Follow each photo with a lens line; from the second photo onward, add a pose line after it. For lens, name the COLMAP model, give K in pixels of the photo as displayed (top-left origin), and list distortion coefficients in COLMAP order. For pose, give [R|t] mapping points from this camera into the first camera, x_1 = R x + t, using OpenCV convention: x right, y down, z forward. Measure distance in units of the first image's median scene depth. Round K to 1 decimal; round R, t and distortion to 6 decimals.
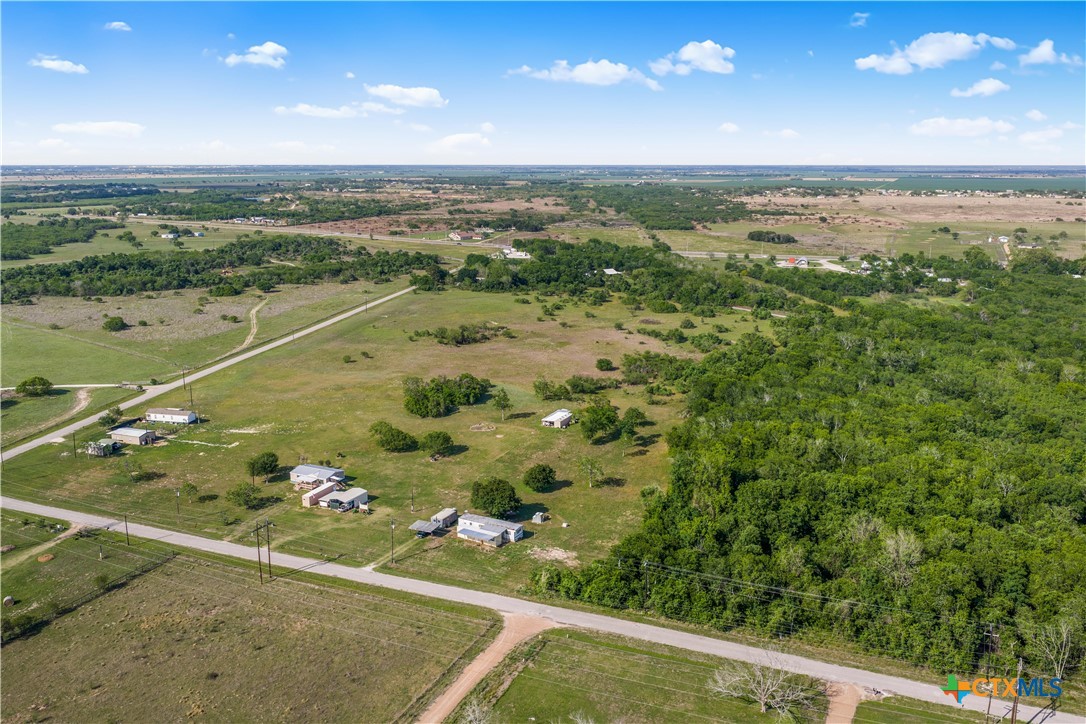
lens RADIAL K [[911.3, 0, 546.7], [0, 911.3, 362.3], [0, 0, 1]] dist [0.013580, -0.022289]
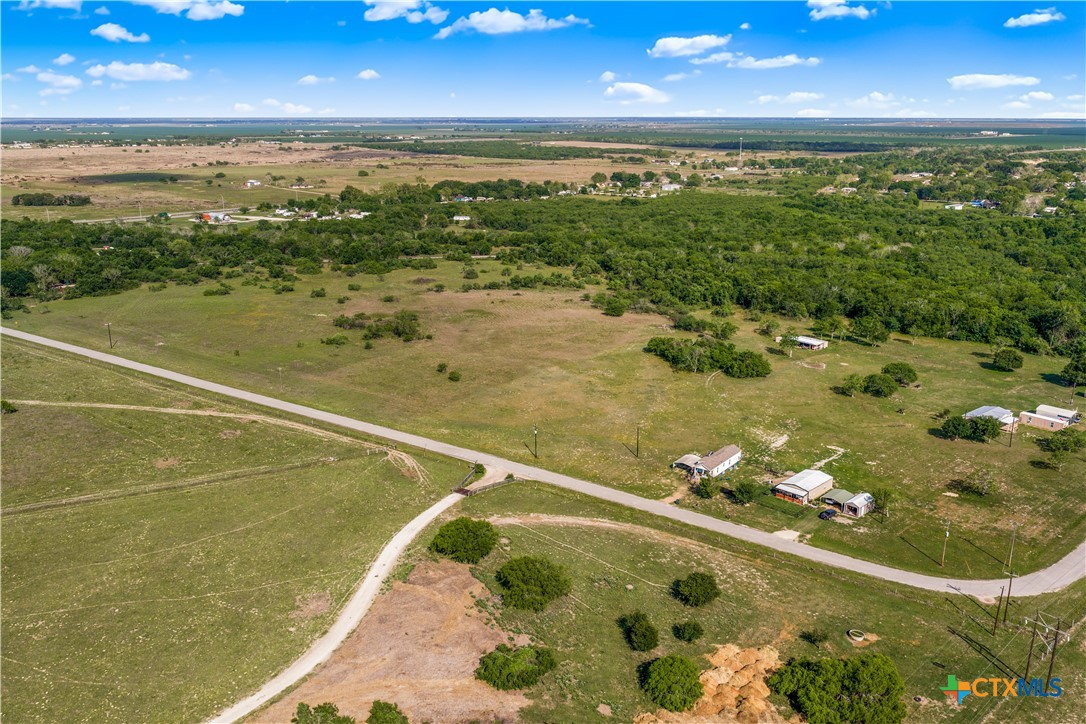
lens RADIAL K [[897.3, 0, 547.5], [0, 897.3, 362.1], [0, 0, 1]] dist [0.006781, -0.009394]
pose [[0.416147, -0.242311, 0.876417, -0.591124], [0.194508, 0.965252, 0.174514, -0.090158], [-0.888250, 0.097846, 0.448819, 0.451772]]
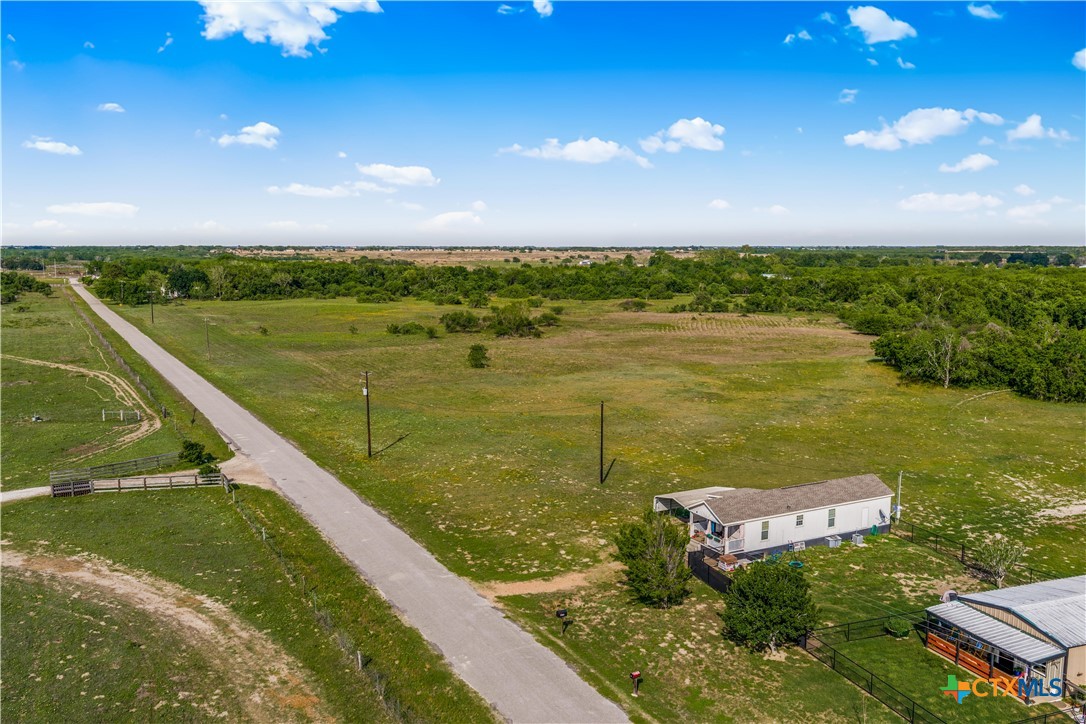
lens RADIAL K [[902.1, 0, 547.2], [0, 902.1, 366.3], [0, 0, 1]] dist [0.013497, -0.021410]
pose [[0.766787, -0.083723, 0.636418, -0.331465], [0.136478, 0.990053, -0.034191, 0.013854], [-0.627225, 0.113074, 0.770586, 0.489657]]
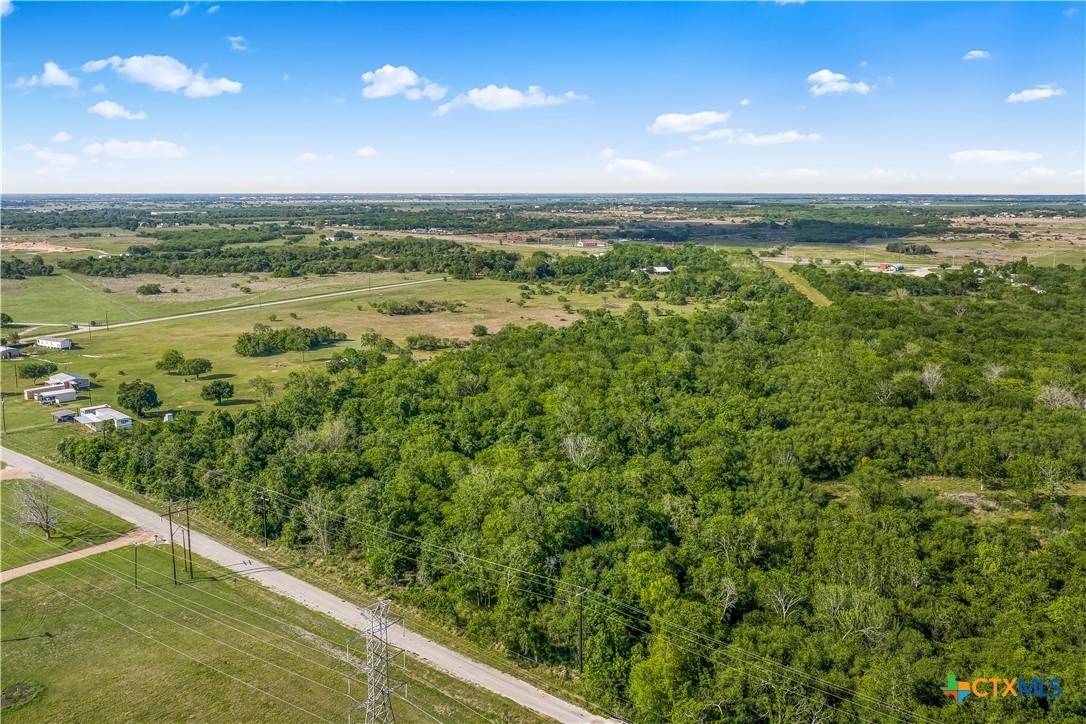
lens RADIAL K [[916.1, 0, 546.1], [0, 916.1, 347.9], [0, 0, 1]] dist [0.007982, -0.011134]
pose [[0.956558, 0.046860, -0.287753, 0.307290], [-0.060971, 0.997327, -0.040267, 0.042240], [0.285097, 0.056063, 0.956858, 0.023171]]
